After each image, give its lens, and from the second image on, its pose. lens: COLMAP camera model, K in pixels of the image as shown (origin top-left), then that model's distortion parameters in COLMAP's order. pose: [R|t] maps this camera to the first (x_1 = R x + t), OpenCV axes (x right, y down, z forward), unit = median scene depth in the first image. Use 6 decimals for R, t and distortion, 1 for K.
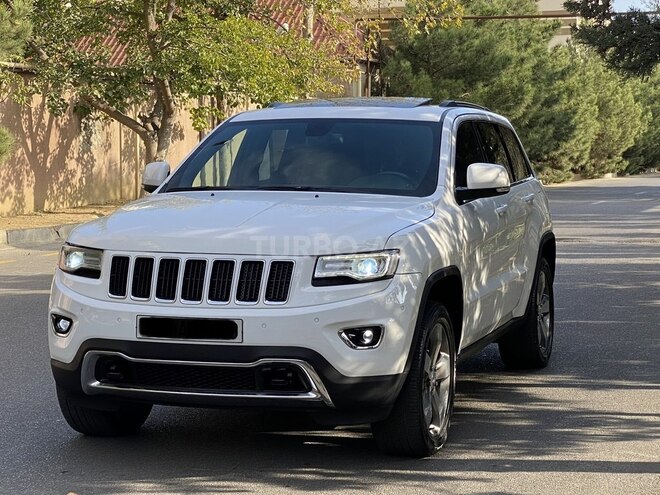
lens RADIAL K [[1318.6, 0, 354.8], [0, 1318.6, 248.0], [0, 0, 1]] dist [0.010753, -0.012768]
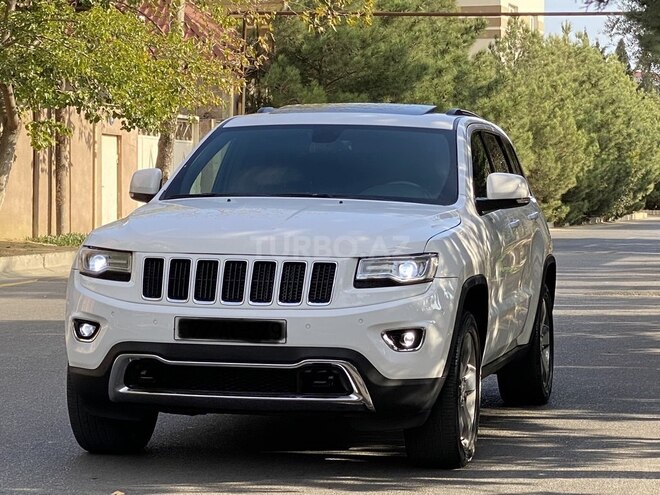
lens RADIAL K [[1861.8, 0, 330.0], [0, 1861.8, 247.5], [0, 0, 1]] dist [-0.016465, -0.379180]
pose [[0.996200, 0.012129, 0.086246, -0.149864], [-0.008198, 0.998918, -0.045788, 0.054608], [-0.086708, 0.044907, 0.995221, -0.347554]]
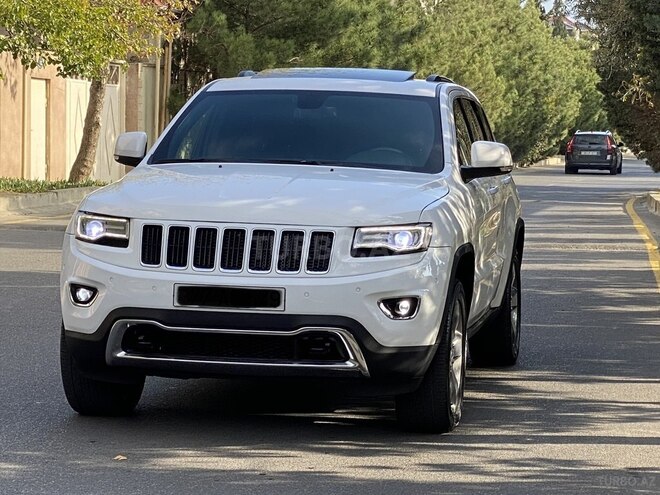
lens RADIAL K [[1862.5, 0, 300.3], [0, 1862.5, 246.9], [0, 0, 1]] dist [-0.044942, -0.013488]
pose [[0.992267, 0.018301, 0.122767, -0.214750], [-0.016771, 0.999768, -0.013484, 0.035757], [-0.122985, 0.011321, 0.992344, -0.360245]]
